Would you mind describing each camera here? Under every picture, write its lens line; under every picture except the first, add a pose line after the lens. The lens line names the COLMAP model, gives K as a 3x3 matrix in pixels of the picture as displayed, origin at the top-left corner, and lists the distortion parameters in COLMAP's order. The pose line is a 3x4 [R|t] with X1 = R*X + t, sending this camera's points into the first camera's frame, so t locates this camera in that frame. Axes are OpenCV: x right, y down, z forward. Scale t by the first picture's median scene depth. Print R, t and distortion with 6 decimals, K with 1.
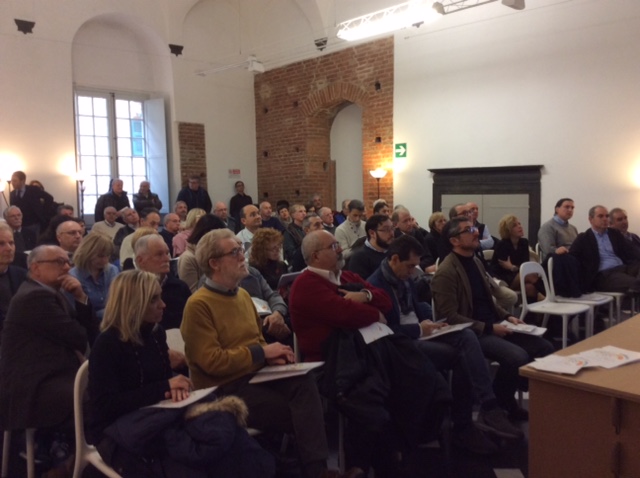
lens RADIAL K [[614.7, 0, 320.1], [0, 614.7, 249.0], [0, 0, 1]] dist [0.034974, 0.000000]
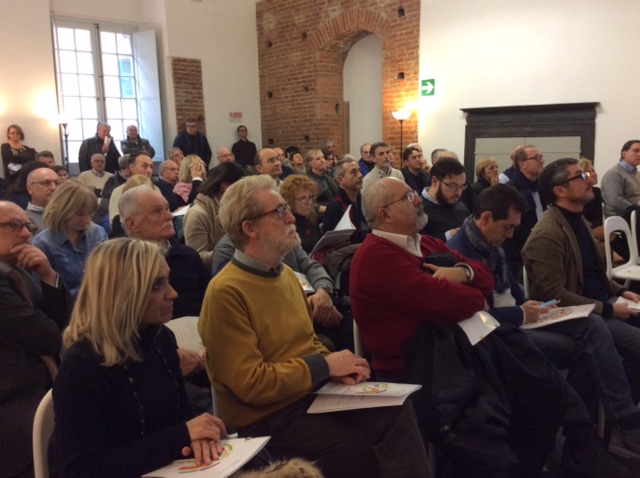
lens RADIAL K [[614.7, 0, 315.8], [0, 614.7, 253.5], [0, 0, 1]] dist [0.034974, 0.000000]
pose [[0.999988, -0.004417, 0.002219, -0.032570], [0.004208, 0.996231, 0.086634, -0.001822], [-0.002593, -0.086623, 0.996238, 0.111886]]
